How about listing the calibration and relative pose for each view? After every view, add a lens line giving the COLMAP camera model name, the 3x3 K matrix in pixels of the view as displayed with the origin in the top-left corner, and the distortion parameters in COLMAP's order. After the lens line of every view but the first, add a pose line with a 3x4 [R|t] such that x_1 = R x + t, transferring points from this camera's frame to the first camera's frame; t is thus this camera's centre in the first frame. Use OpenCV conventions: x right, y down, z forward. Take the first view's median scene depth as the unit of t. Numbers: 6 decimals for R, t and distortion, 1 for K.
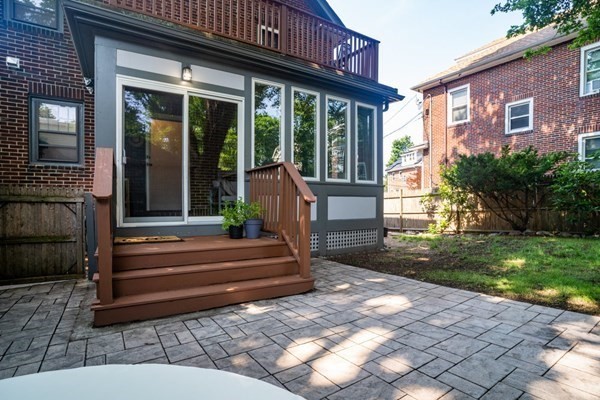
lens RADIAL K [[301.9, 0, 298.9], [0, 301.9, 201.6], [0, 0, 1]] dist [-0.002135, -0.000110]
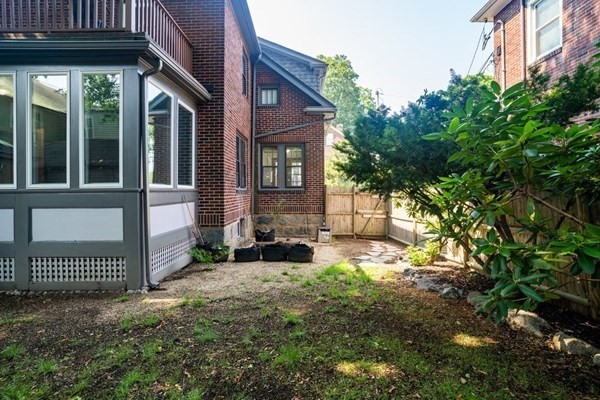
lens RADIAL K [[299.8, 0, 300.3], [0, 299.8, 192.7], [0, 0, 1]] dist [-0.000398, -0.000155]
pose [[0.838941, -0.003299, -0.544213, 0.981338], [0.003052, 0.999994, -0.001357, -0.050409], [0.544214, -0.000523, 0.838946, 0.702337]]
